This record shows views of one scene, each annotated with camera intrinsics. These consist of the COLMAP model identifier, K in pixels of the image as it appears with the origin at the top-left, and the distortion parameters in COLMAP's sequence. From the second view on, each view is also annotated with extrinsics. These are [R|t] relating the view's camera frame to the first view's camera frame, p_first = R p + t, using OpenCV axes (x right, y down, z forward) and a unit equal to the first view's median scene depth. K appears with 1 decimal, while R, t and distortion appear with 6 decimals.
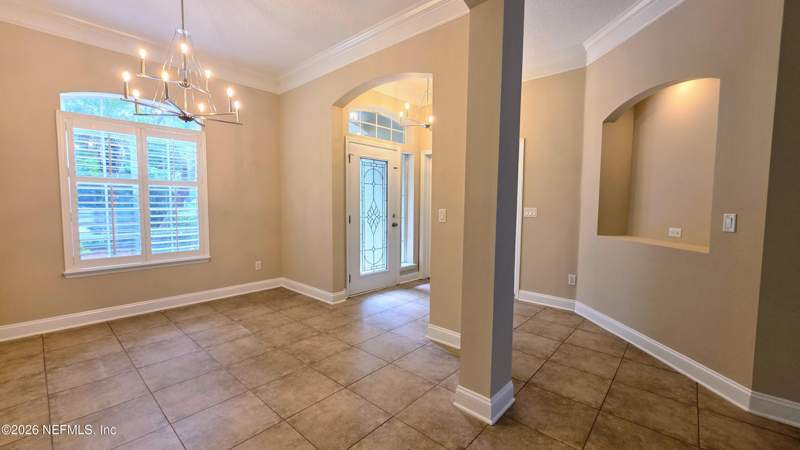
lens RADIAL K [[325.2, 0, 400.0], [0, 325.2, 225.0], [0, 0, 1]] dist [0.000068, 0.000000]
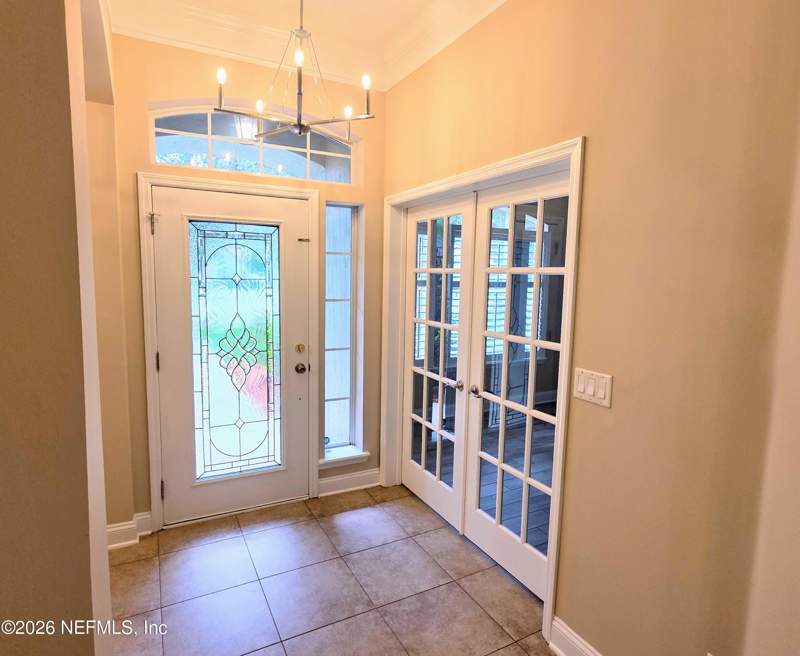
lens RADIAL K [[449.1, 0, 400.0], [0, 449.1, 328.0], [0, 0, 1]] dist [-0.000316, 0.000263]
pose [[0.933569, 0.046371, -0.355386, 0.338752], [-0.029942, 0.998219, 0.051593, -0.095207], [0.357145, -0.037525, 0.933295, 0.498155]]
